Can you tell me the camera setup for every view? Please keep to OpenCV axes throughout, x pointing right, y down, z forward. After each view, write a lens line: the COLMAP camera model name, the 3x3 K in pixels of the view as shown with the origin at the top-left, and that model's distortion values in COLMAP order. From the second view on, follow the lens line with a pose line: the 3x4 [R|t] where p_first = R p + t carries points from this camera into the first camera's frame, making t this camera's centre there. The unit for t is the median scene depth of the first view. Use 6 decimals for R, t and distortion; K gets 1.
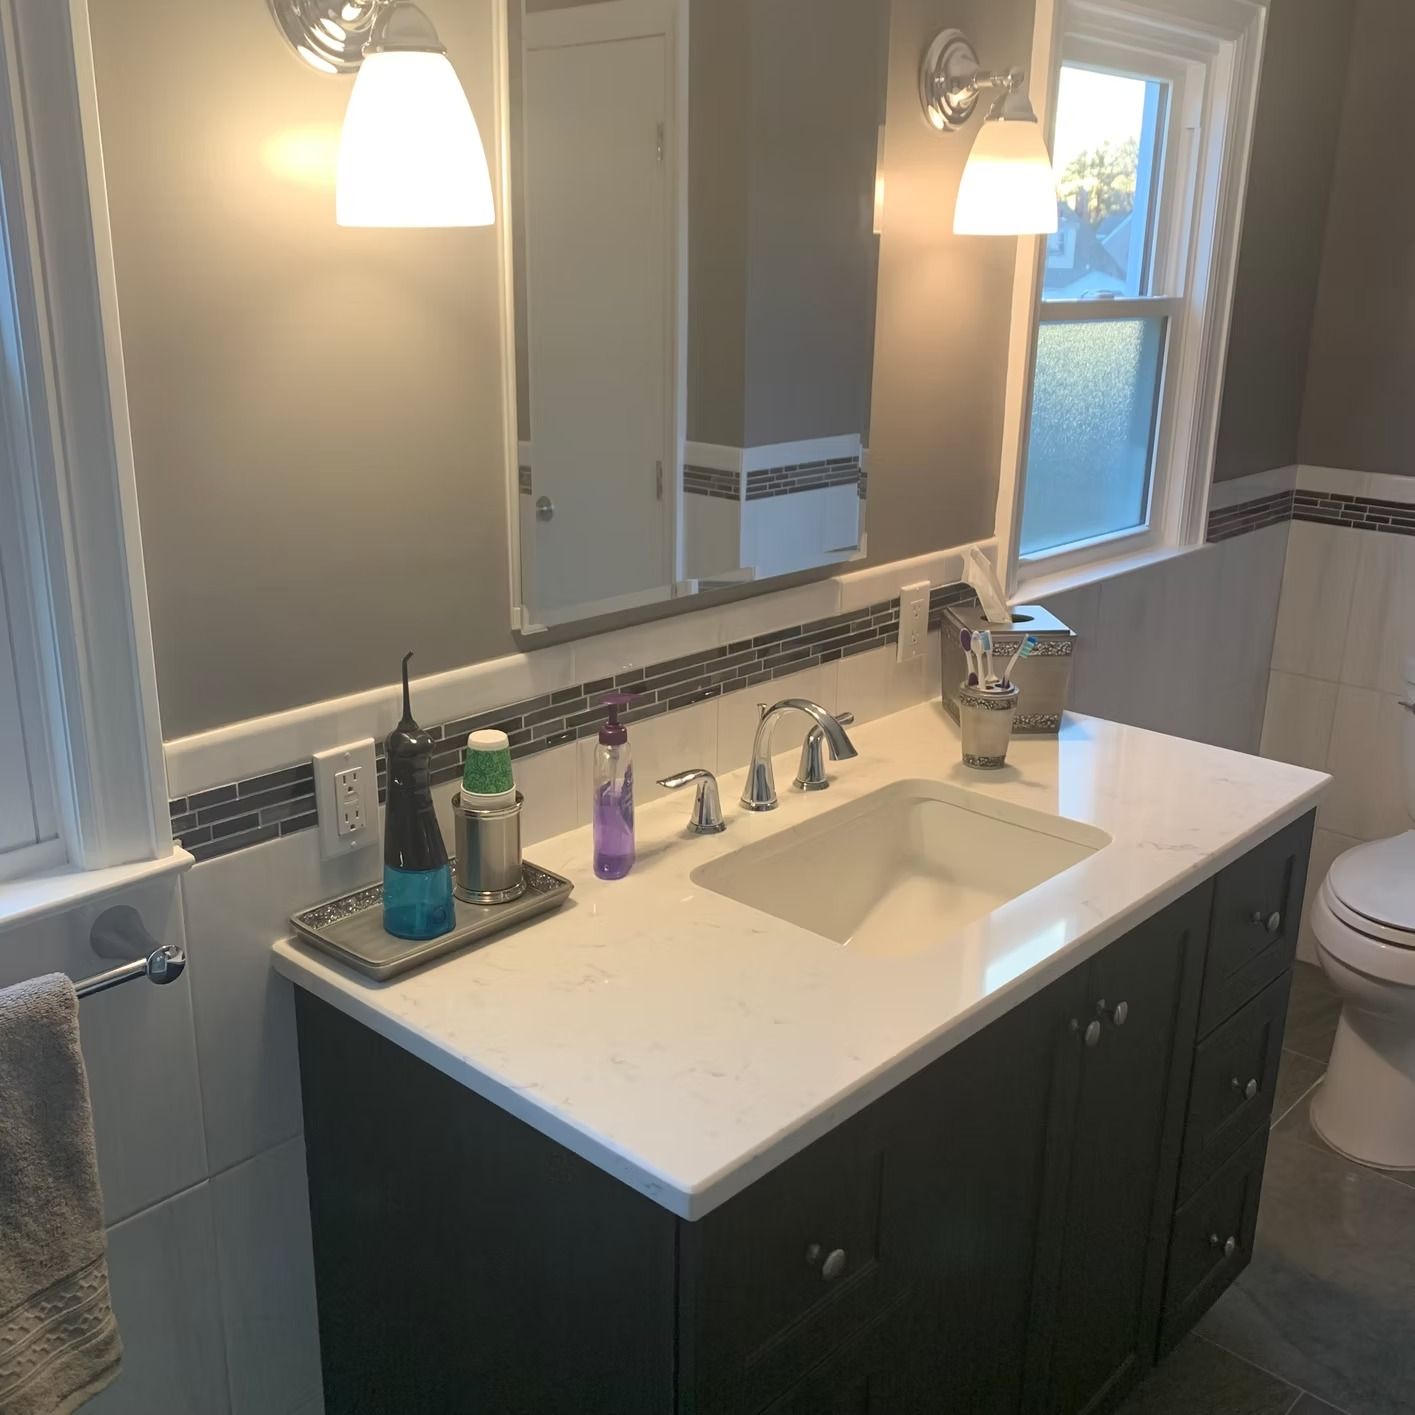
lens RADIAL K [[1459.5, 0, 707.4], [0, 1459.5, 700.5], [0, 0, 1]] dist [0.125355, -0.305410]
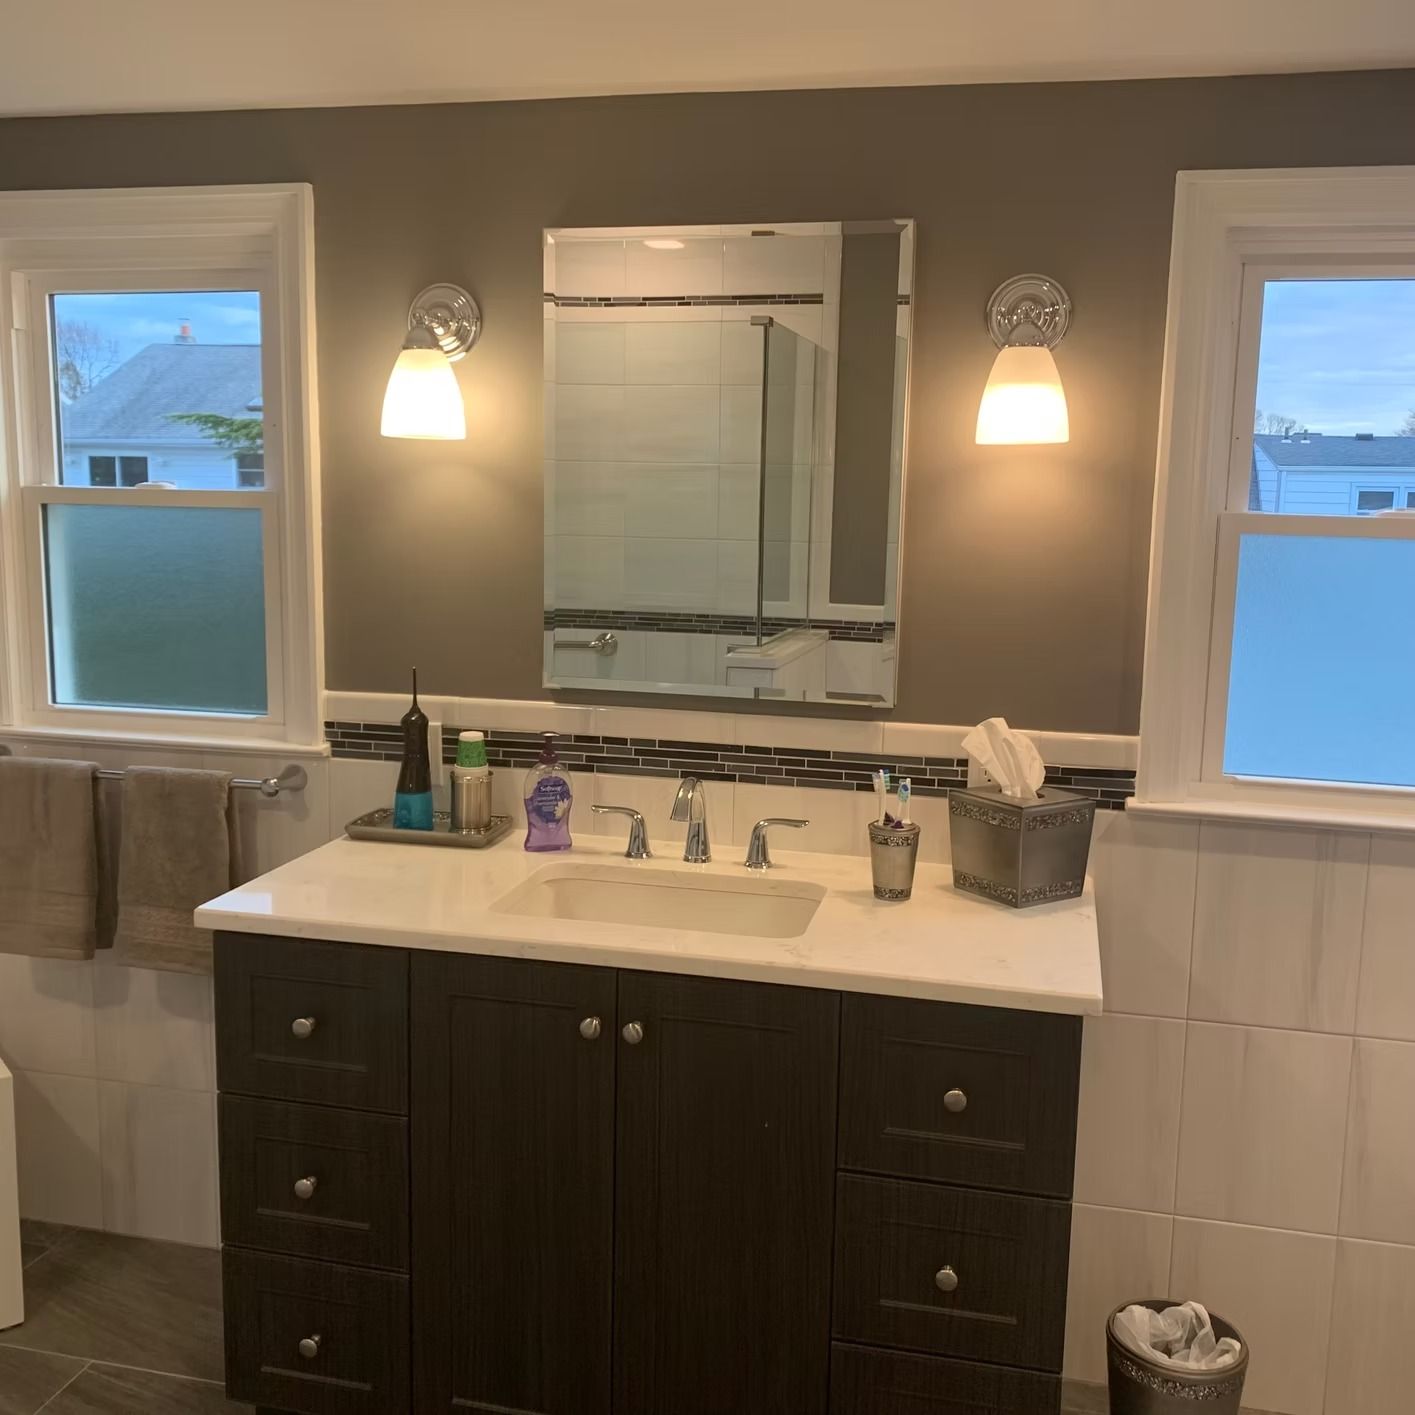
lens RADIAL K [[1459.5, 0, 707.4], [0, 1459.5, 700.5], [0, 0, 1]] dist [0.125355, -0.305410]
pose [[0.488041, 0.128515, -0.863307, 1.115076], [-0.272352, 0.962138, -0.010737, -0.053140], [0.829241, 0.240364, 0.504564, 0.295432]]
